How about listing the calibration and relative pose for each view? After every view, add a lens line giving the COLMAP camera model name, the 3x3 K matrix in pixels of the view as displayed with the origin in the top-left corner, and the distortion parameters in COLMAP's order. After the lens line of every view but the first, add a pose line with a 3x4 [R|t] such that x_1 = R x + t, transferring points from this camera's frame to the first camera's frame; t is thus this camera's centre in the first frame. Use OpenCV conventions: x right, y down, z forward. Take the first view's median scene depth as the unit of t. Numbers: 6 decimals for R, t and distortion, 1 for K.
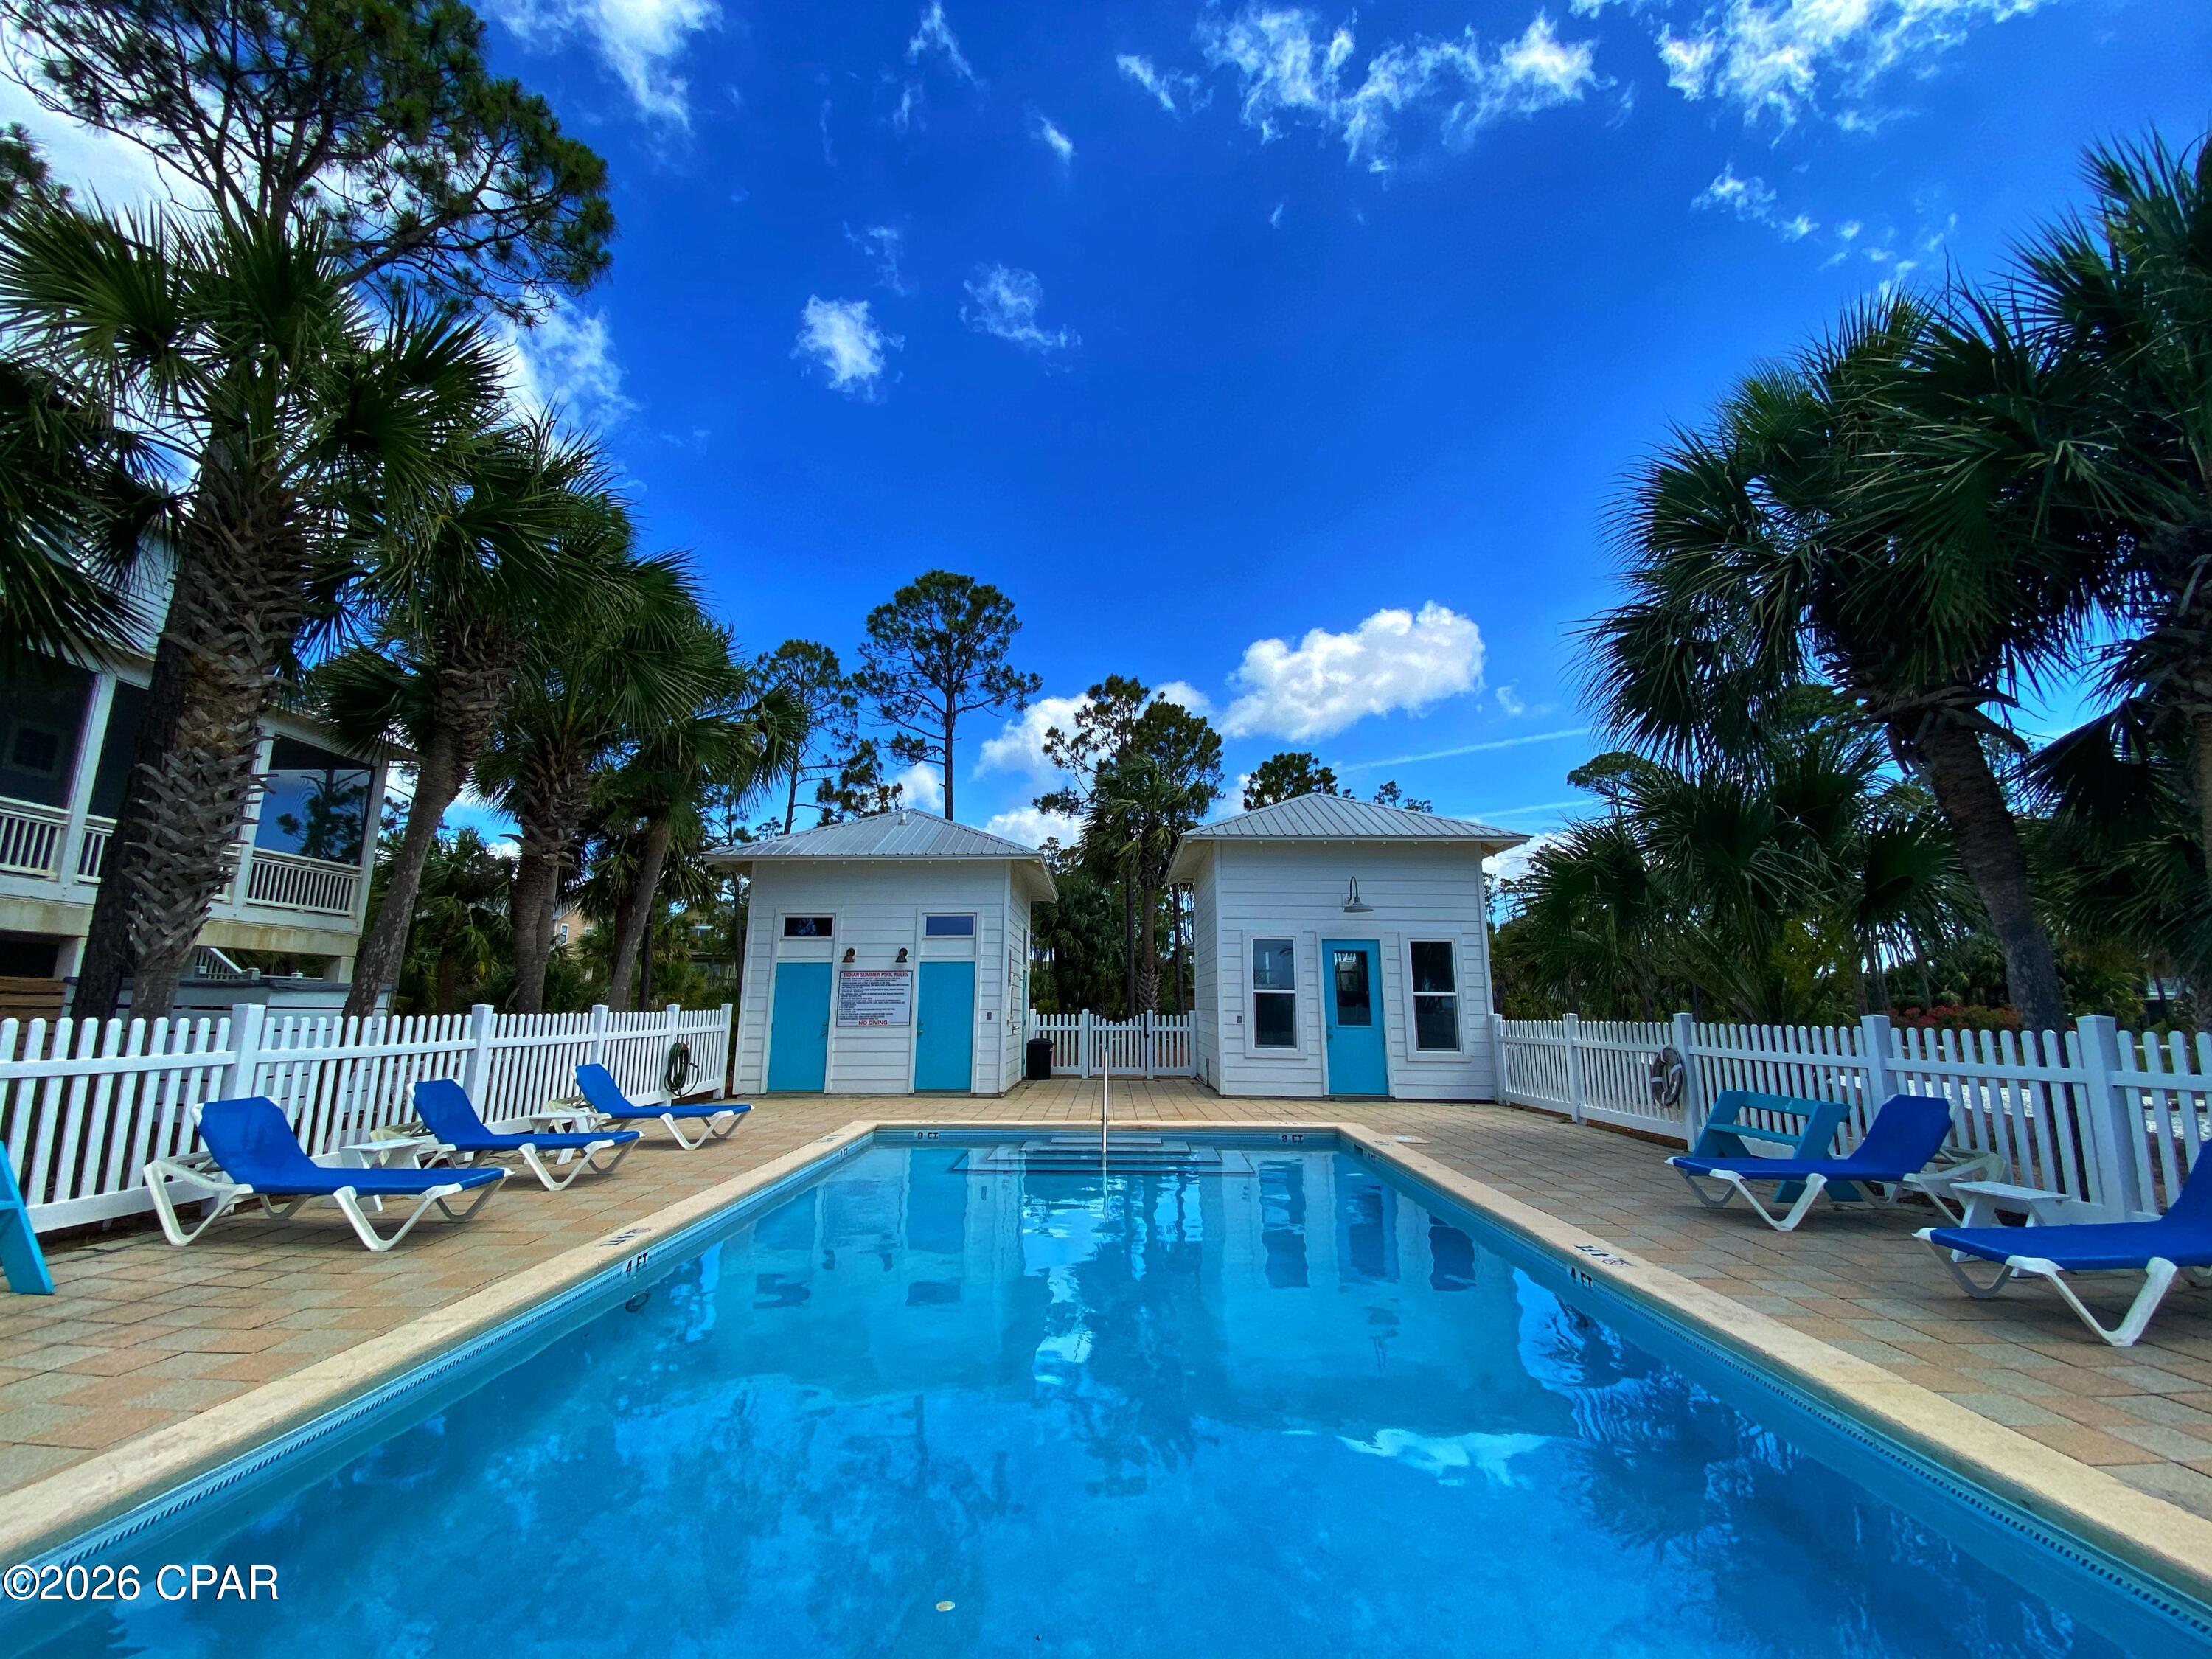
lens RADIAL K [[899.4, 0, 1080.3], [0, 899.4, 826.4], [0, 0, 1]] dist [0.011484, -0.029504]
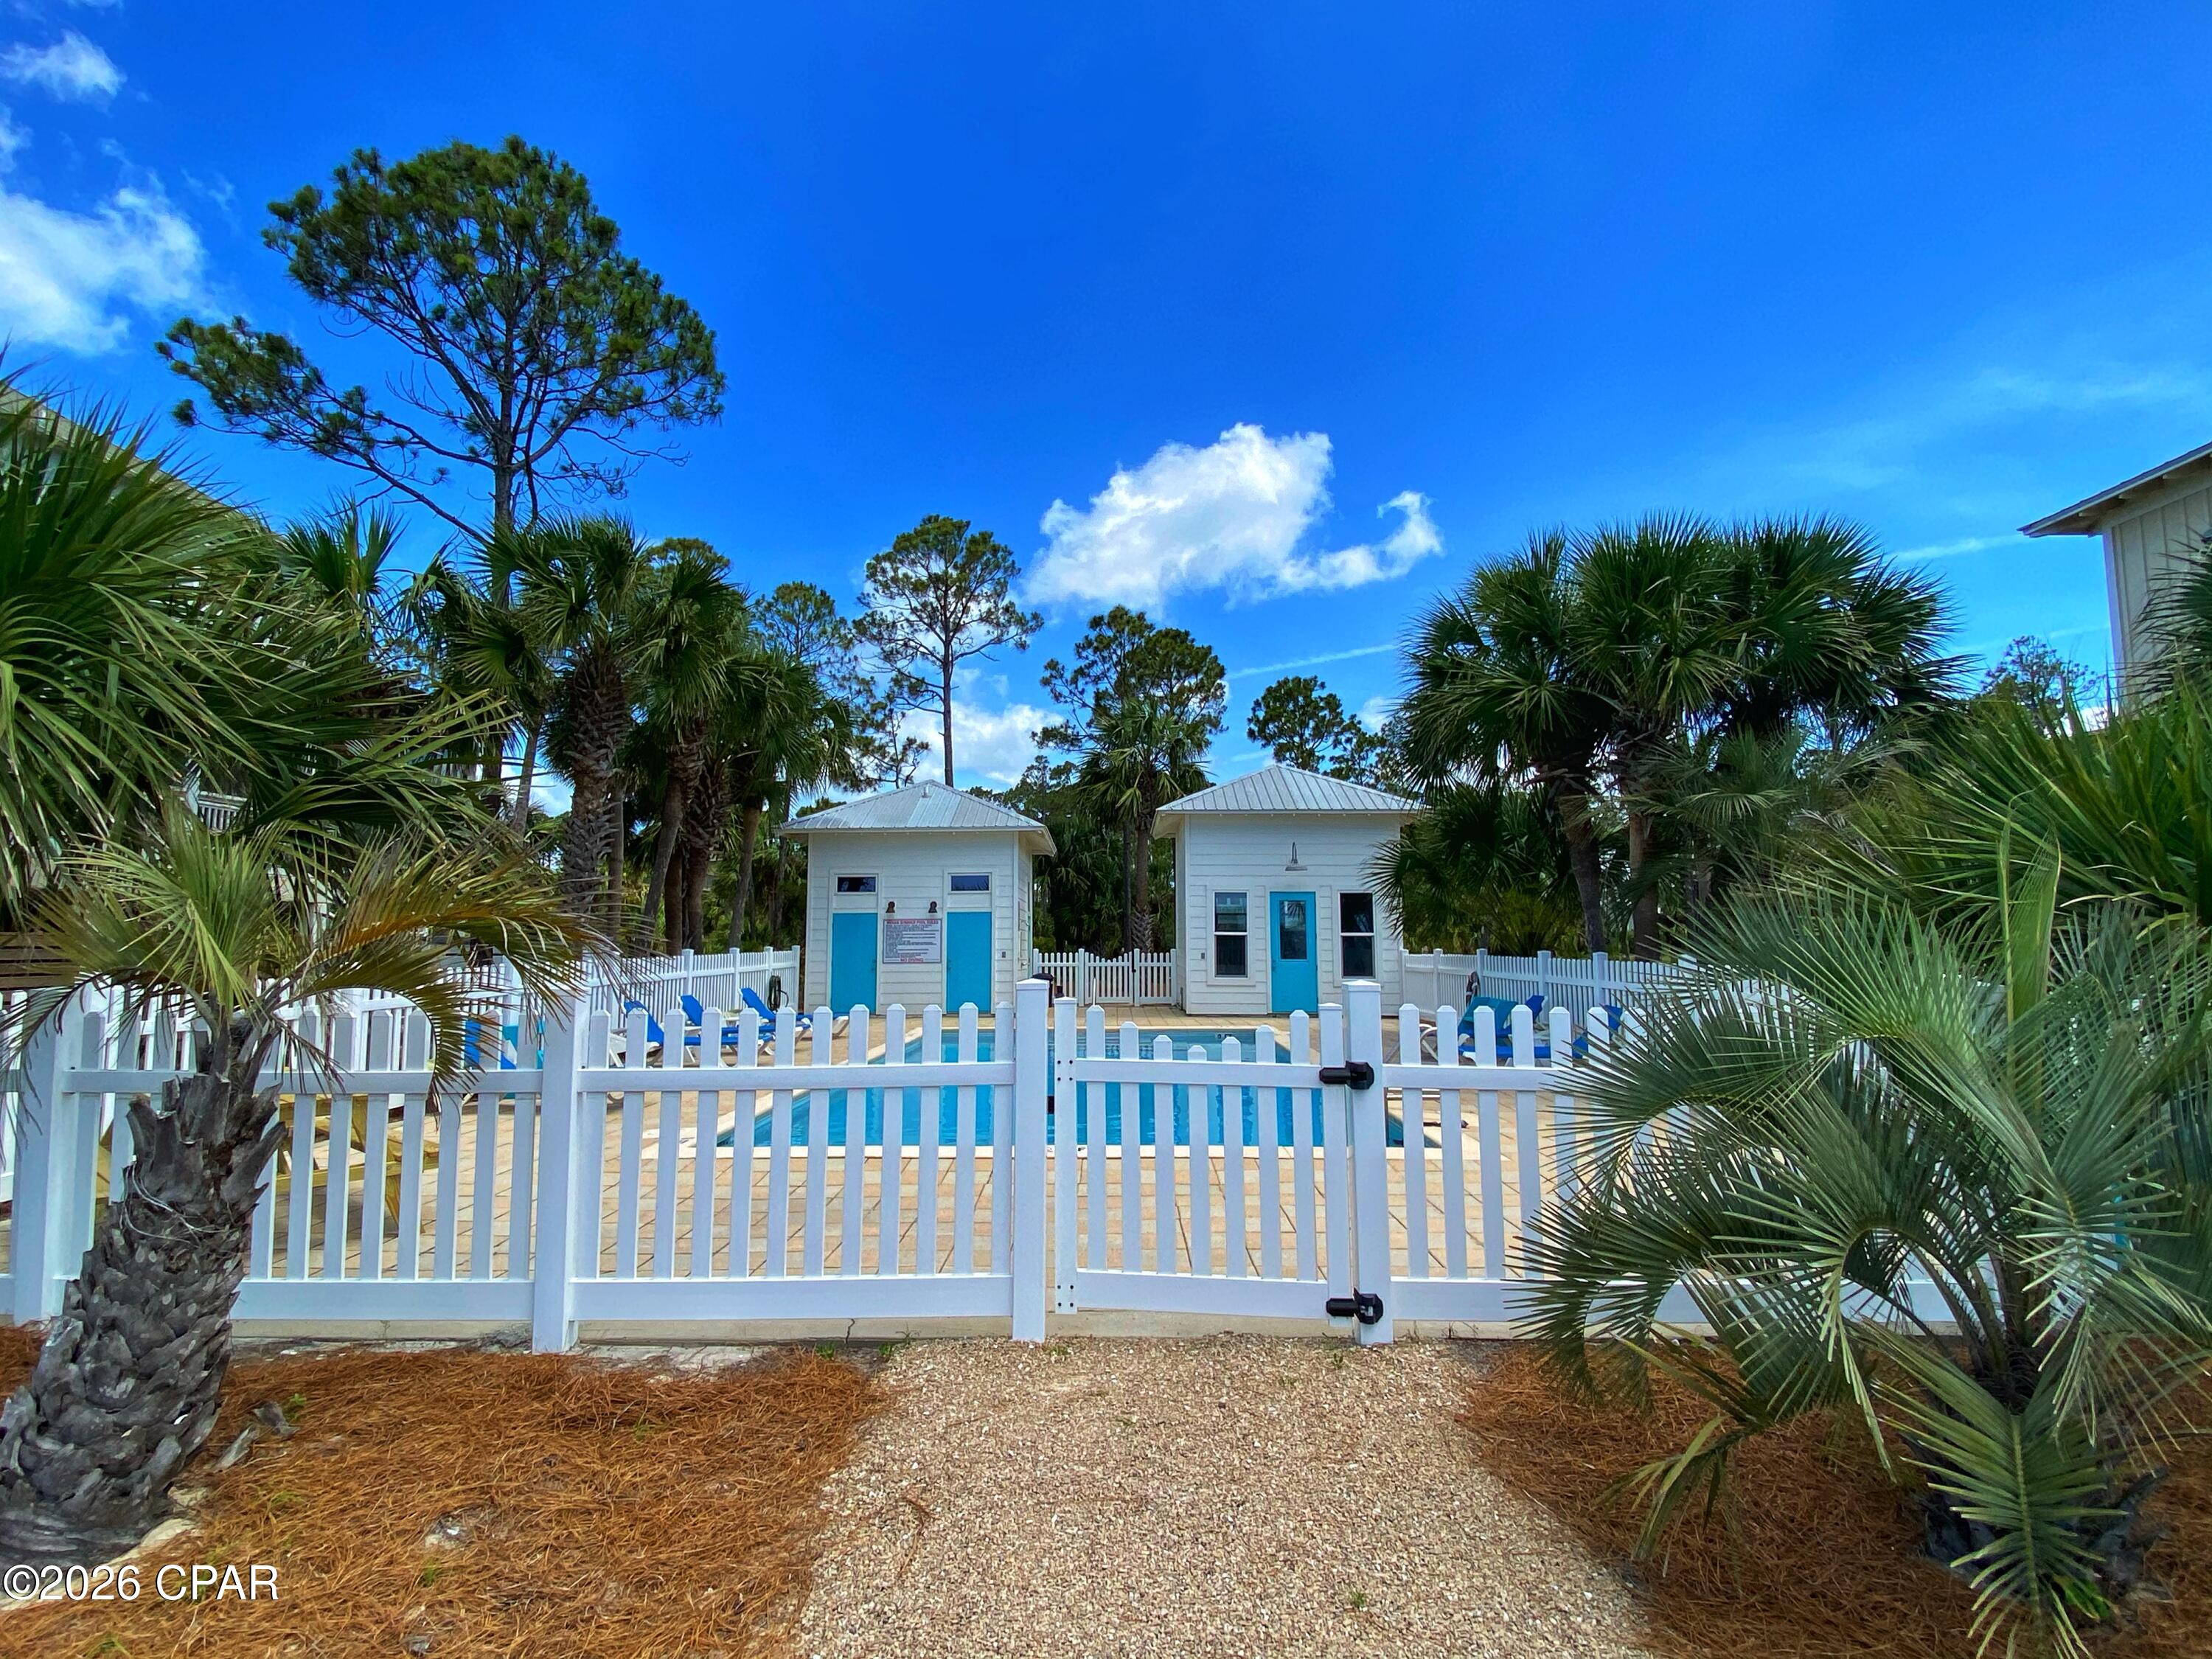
lens RADIAL K [[1129.5, 0, 1106.0], [0, 1129.5, 829.5], [0, 0, 1]] dist [0.000199, -0.000008]
pose [[0.999862, -0.004677, 0.015917, 0.018682], [0.003148, 0.995495, 0.094763, -0.112670], [-0.016288, -0.094700, 0.995373, -0.561207]]
